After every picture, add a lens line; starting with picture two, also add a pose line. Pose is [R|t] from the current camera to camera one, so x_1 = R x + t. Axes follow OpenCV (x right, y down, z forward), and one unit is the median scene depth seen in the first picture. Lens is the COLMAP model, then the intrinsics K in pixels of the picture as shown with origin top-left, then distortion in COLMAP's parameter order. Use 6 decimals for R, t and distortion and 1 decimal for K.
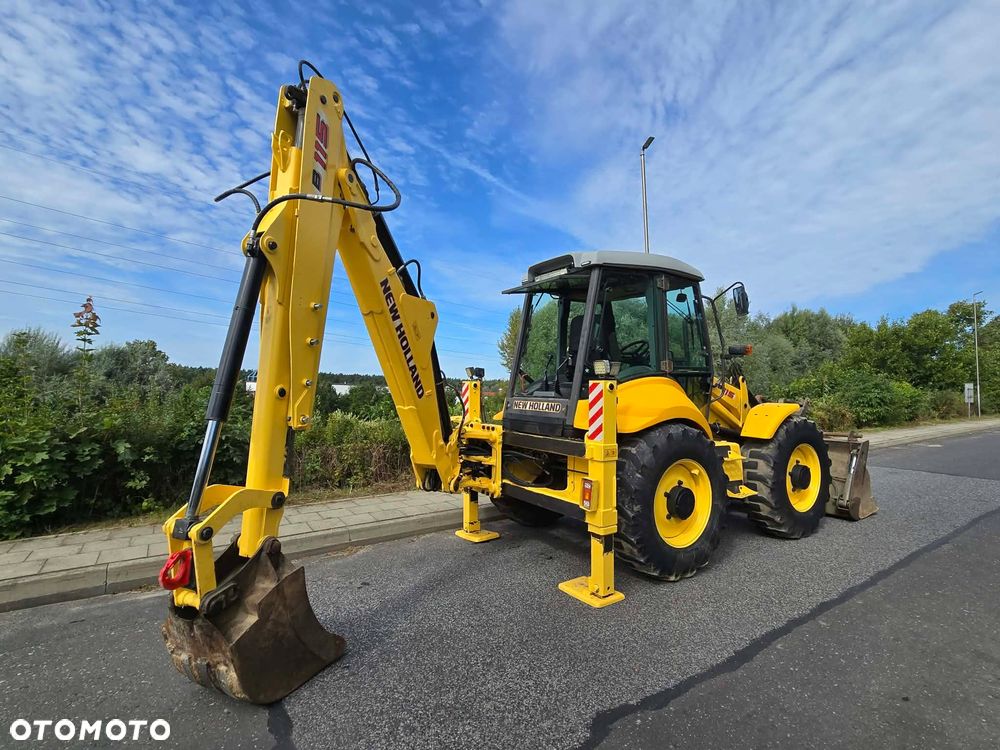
lens RADIAL K [[509.4, 0, 500.0], [0, 509.4, 375.0], [0, 0, 1]] dist [-0.002769, 0.007424]
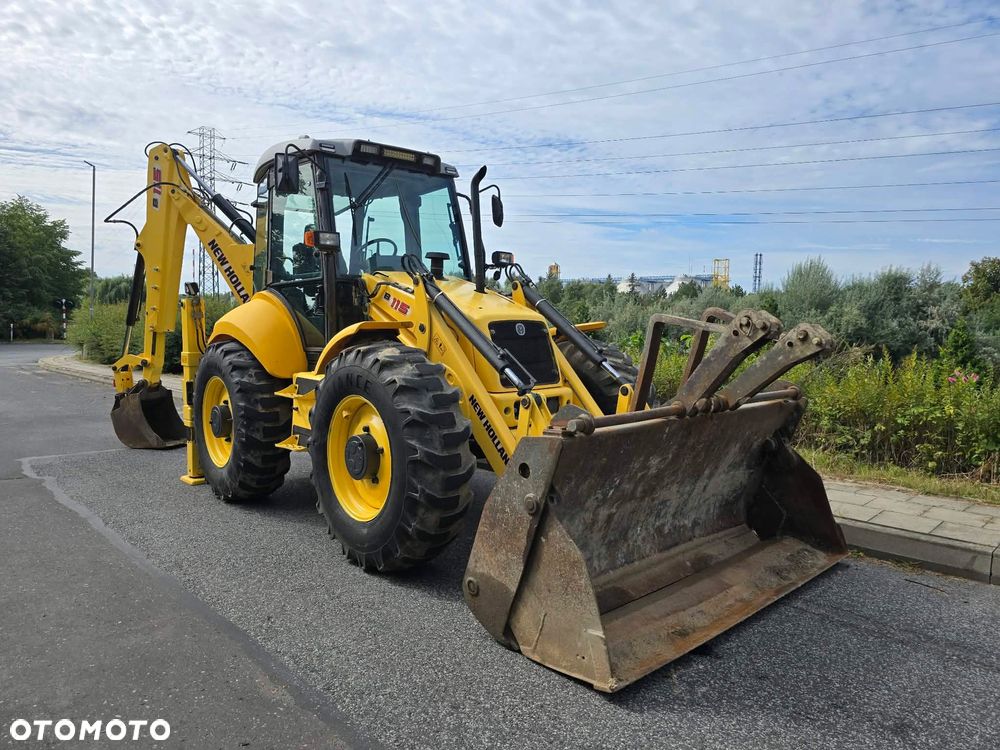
lens RADIAL K [[687.8, 0, 488.1], [0, 687.8, 342.7], [0, 0, 1]] dist [0.050461, -0.045439]
pose [[0.128613, 0.016945, -0.991550, 1.339222], [0.033397, 0.999213, 0.021408, 0.071723], [0.991132, -0.035868, 0.127946, 1.053338]]
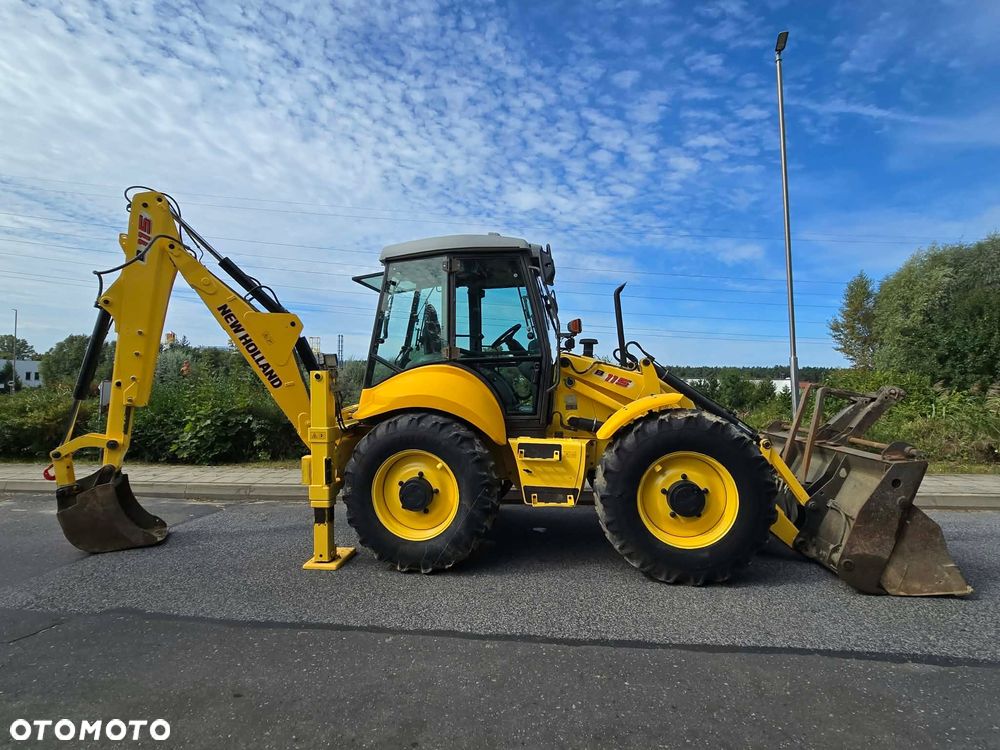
lens RADIAL K [[500.1, 0, 486.3], [0, 500.1, 362.1], [0, 0, 1]] dist [-0.001952, -0.000456]
pose [[0.749203, -0.039820, -0.661143, 0.852111], [0.033202, 0.999194, -0.022556, 0.019750], [0.661508, -0.005052, 0.749921, 0.294790]]
